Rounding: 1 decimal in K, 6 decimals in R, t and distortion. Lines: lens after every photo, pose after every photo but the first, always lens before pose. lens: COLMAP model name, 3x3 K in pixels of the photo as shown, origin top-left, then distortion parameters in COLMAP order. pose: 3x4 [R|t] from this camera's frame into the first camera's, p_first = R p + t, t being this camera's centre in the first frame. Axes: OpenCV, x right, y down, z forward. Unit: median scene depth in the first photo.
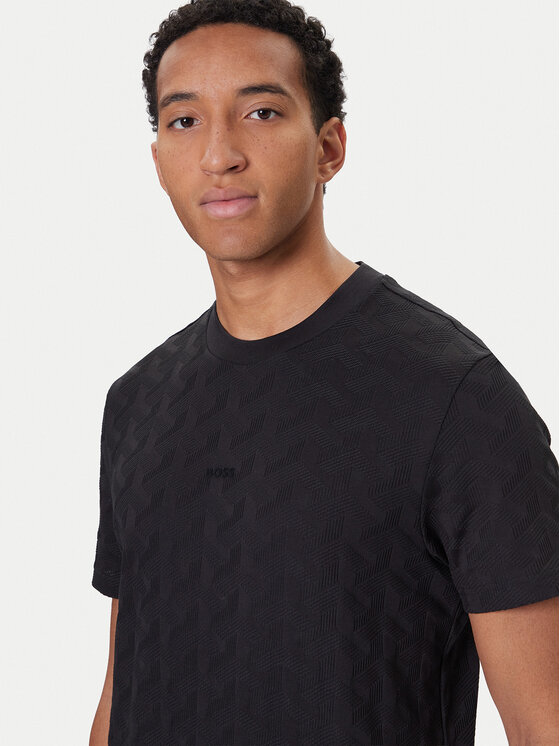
lens RADIAL K [[1063.4, 0, 287.9], [0, 1063.4, 375.2], [0, 0, 1]] dist [-0.040082, 0.000000]
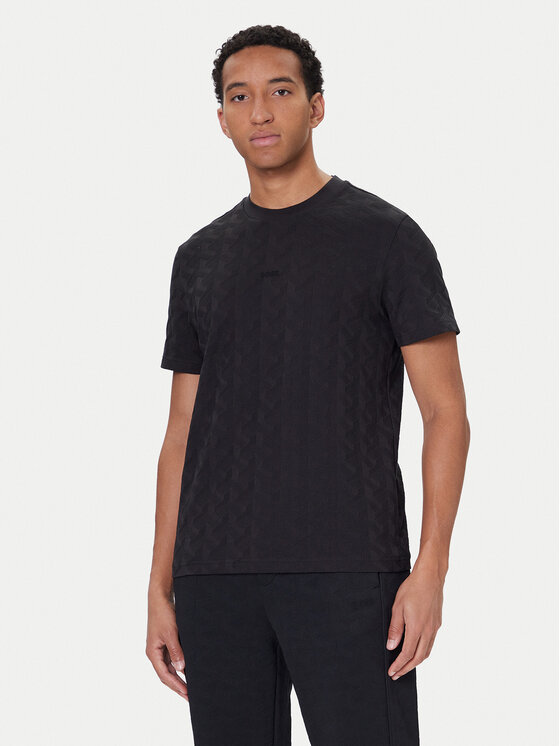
lens RADIAL K [[1546.1, 0, 276.3], [0, 1546.1, 374.0], [0, 0, 1]] dist [-0.183138, 0.000000]
pose [[0.998344, -0.022760, 0.052837, -0.188355], [0.023724, 0.999562, -0.017692, 0.304945], [-0.052411, 0.018916, 0.998446, -1.731588]]
